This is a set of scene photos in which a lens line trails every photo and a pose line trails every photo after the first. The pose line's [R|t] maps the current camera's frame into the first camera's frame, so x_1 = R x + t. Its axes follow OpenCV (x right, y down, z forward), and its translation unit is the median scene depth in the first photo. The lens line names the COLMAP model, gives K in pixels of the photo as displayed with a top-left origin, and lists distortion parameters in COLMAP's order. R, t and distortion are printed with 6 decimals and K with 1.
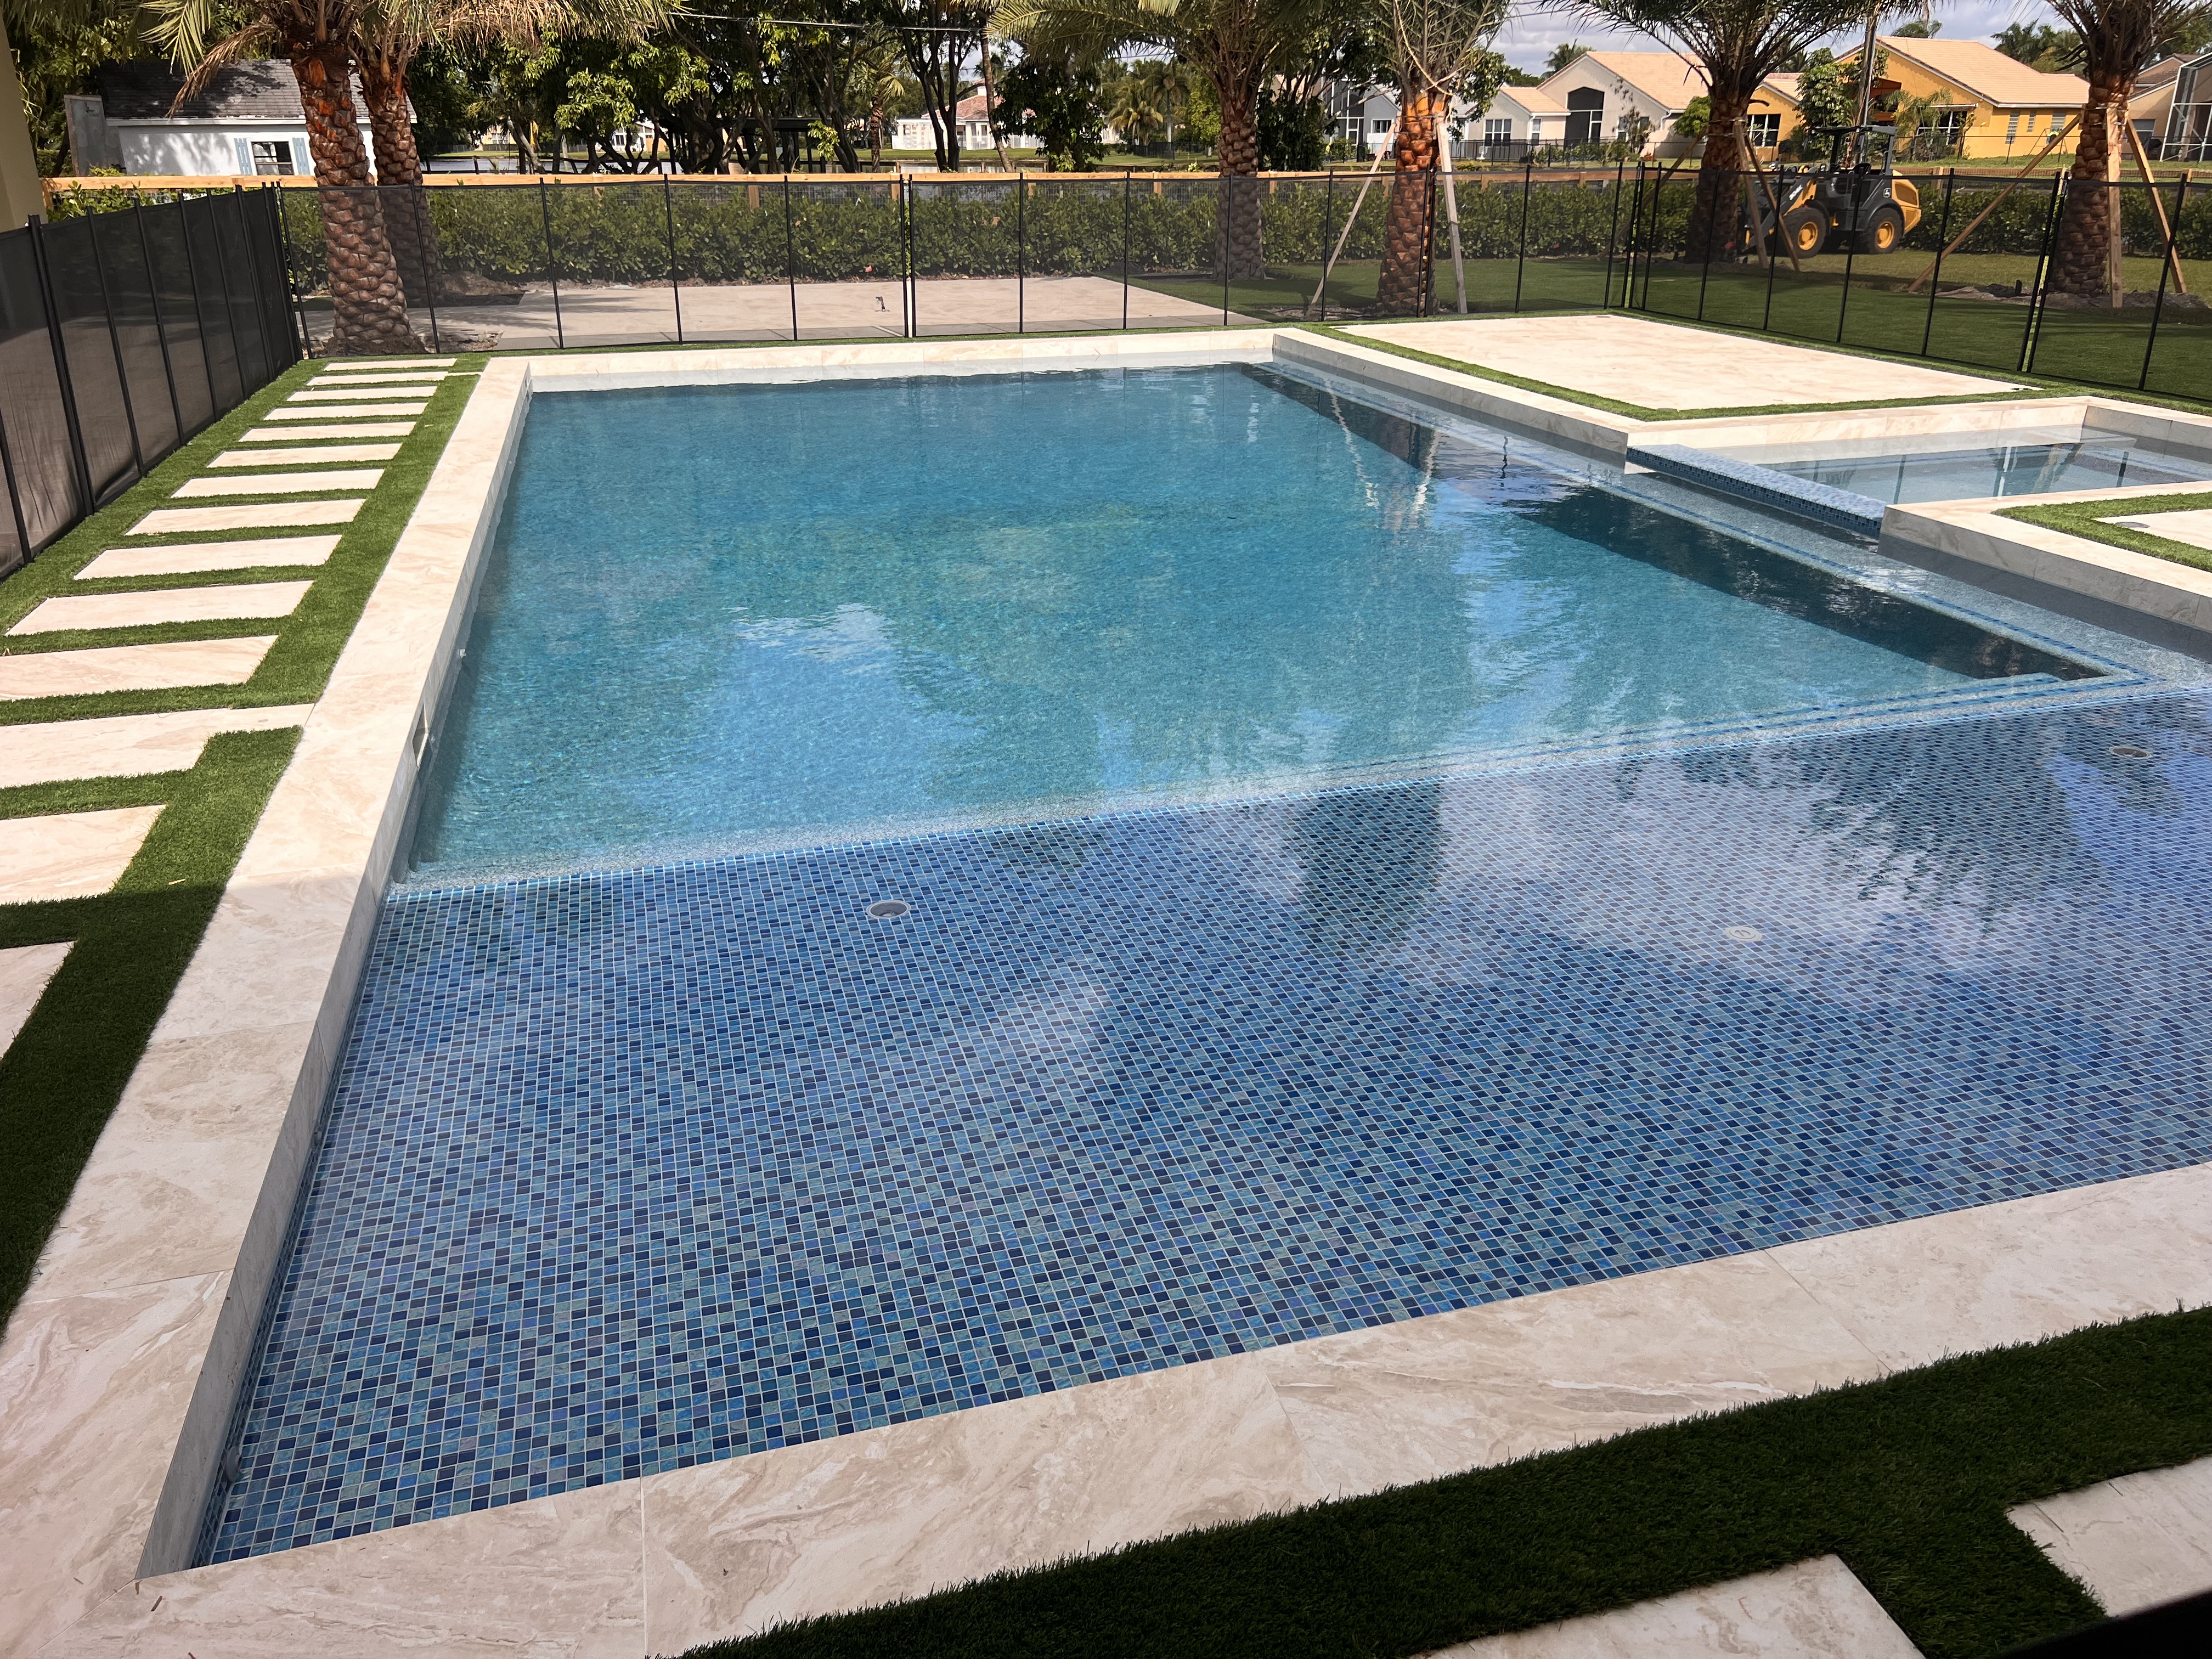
lens RADIAL K [[1683.7, 0, 1108.7], [0, 1683.7, 822.6], [0, 0, 1]] dist [0.045690, -0.050939]
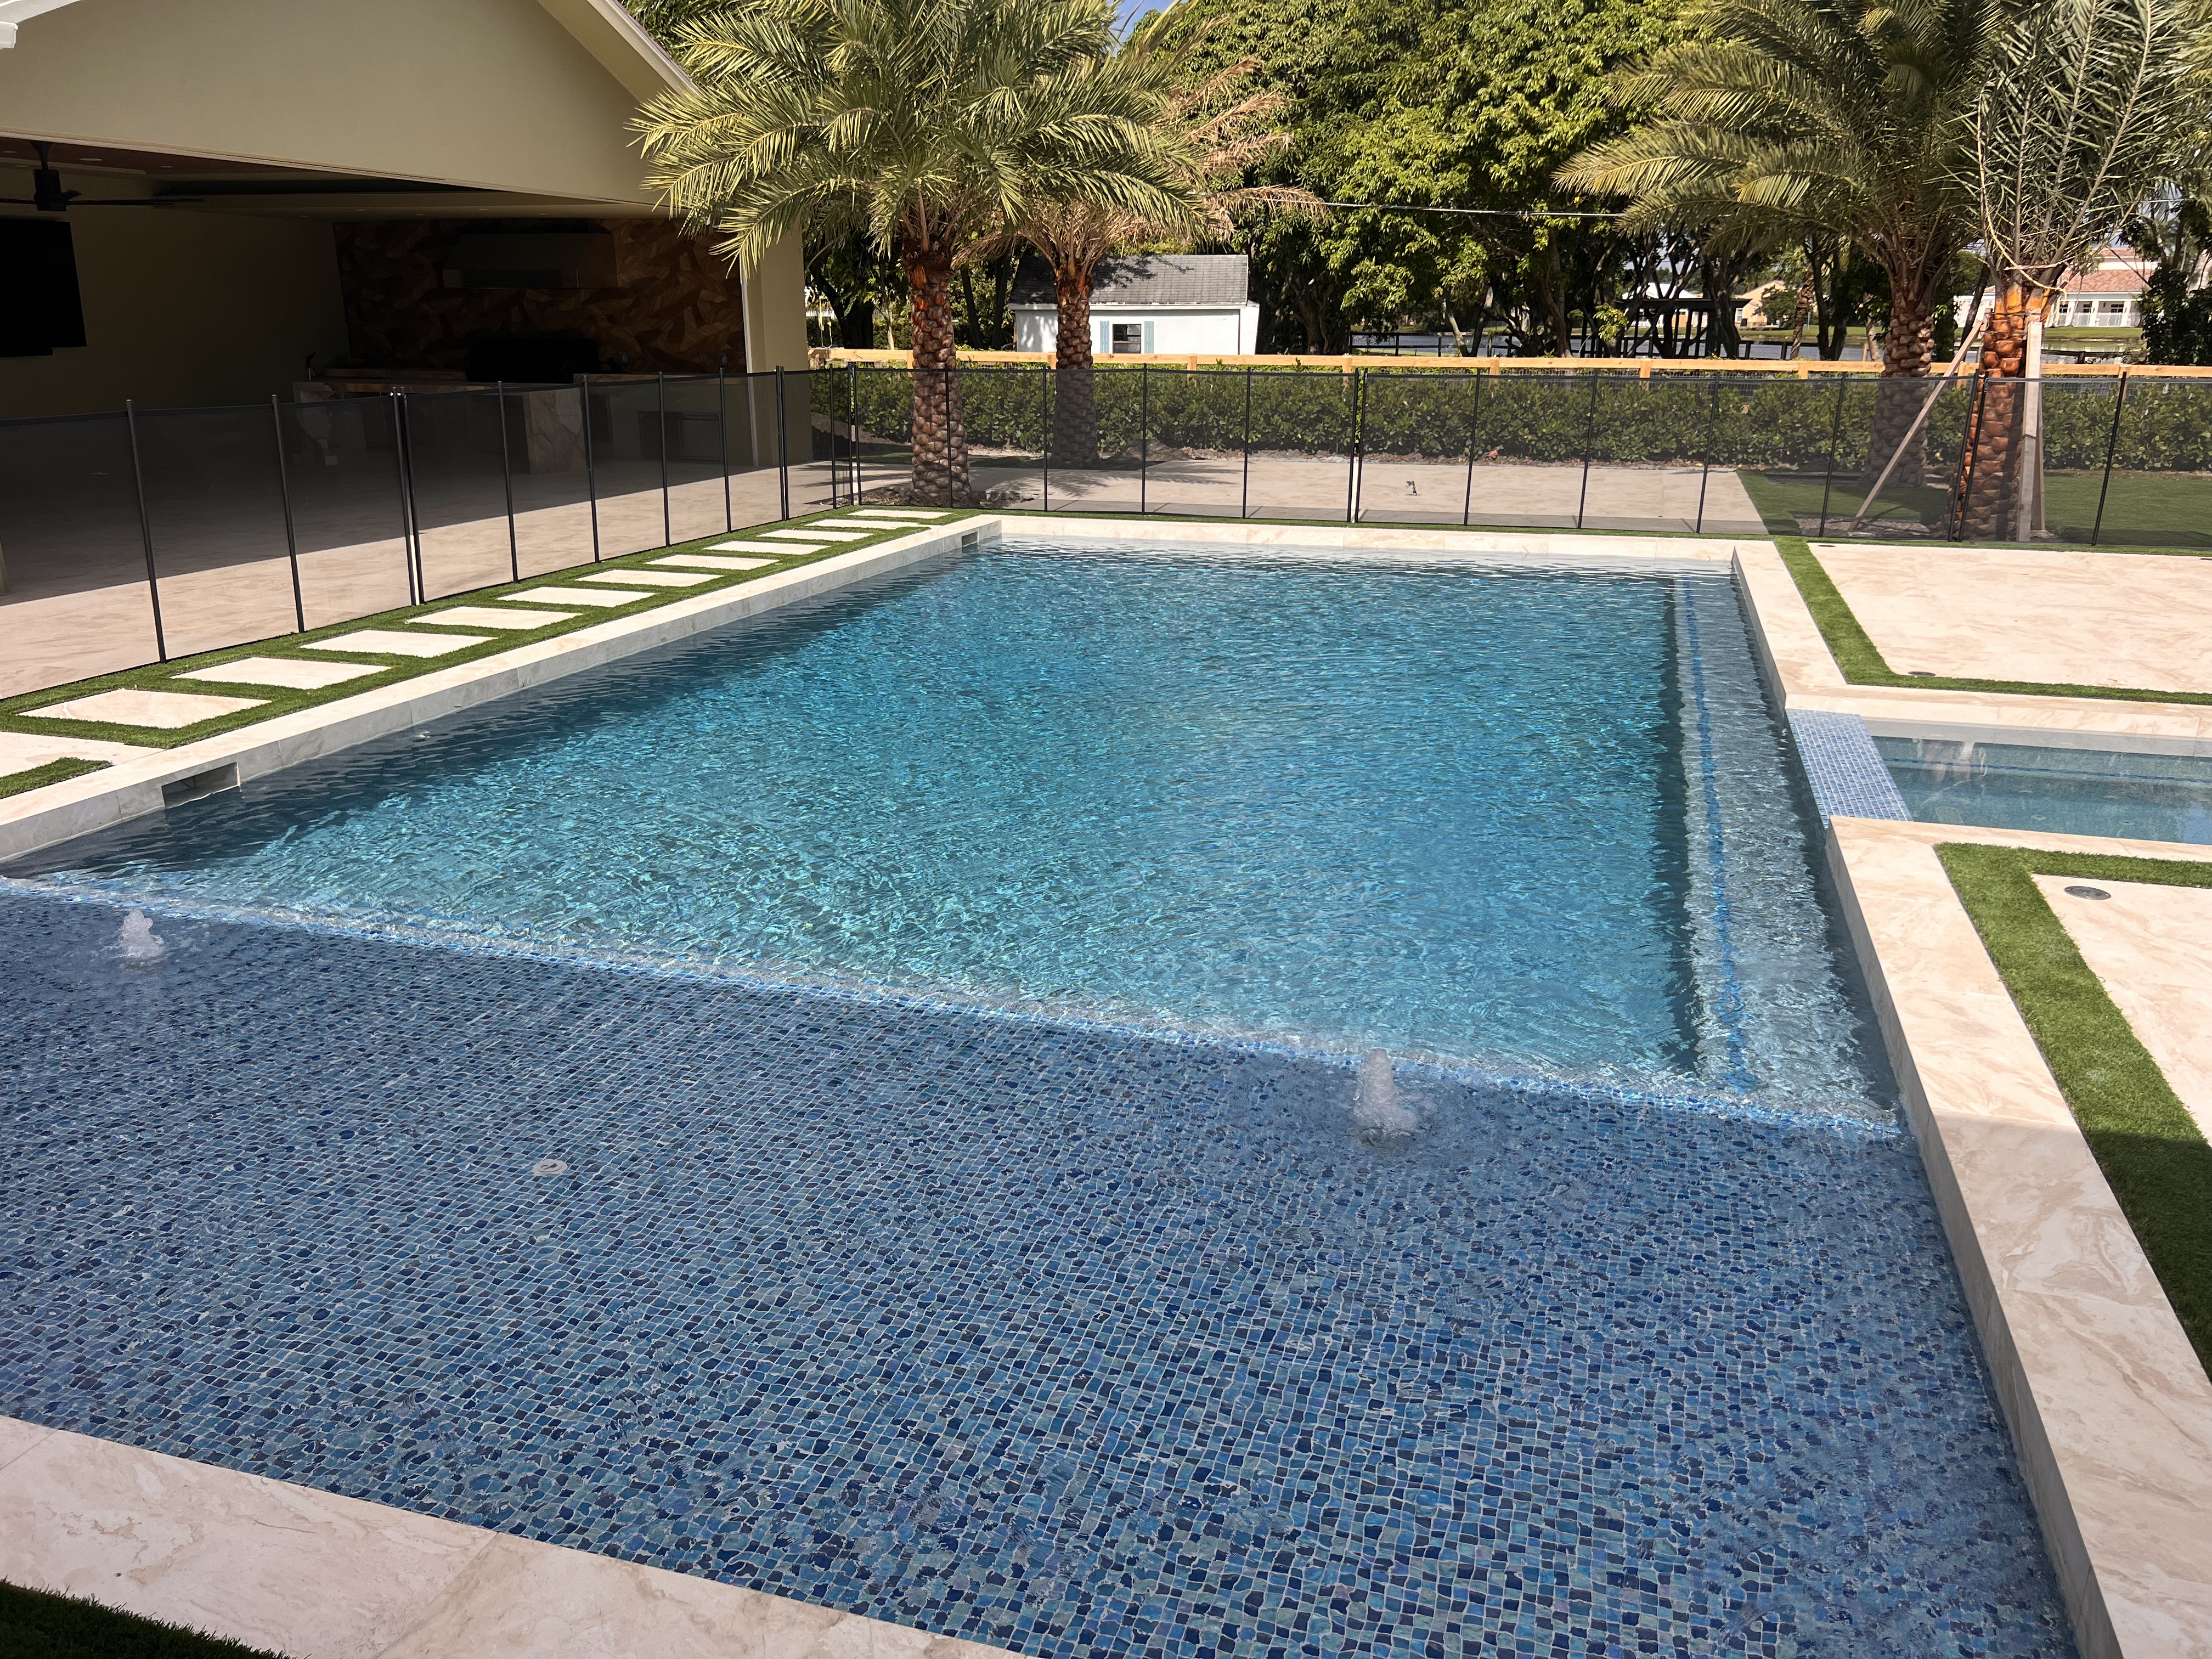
lens RADIAL K [[1683.7, 0, 1110.3], [0, 1683.7, 819.3], [0, 0, 1]] dist [0.045690, -0.050939]
pose [[0.835860, 0.165609, -0.523365, 0.290710], [-0.213256, 0.976485, -0.031599, -0.045631], [0.505826, 0.138023, 0.851522, 0.080794]]
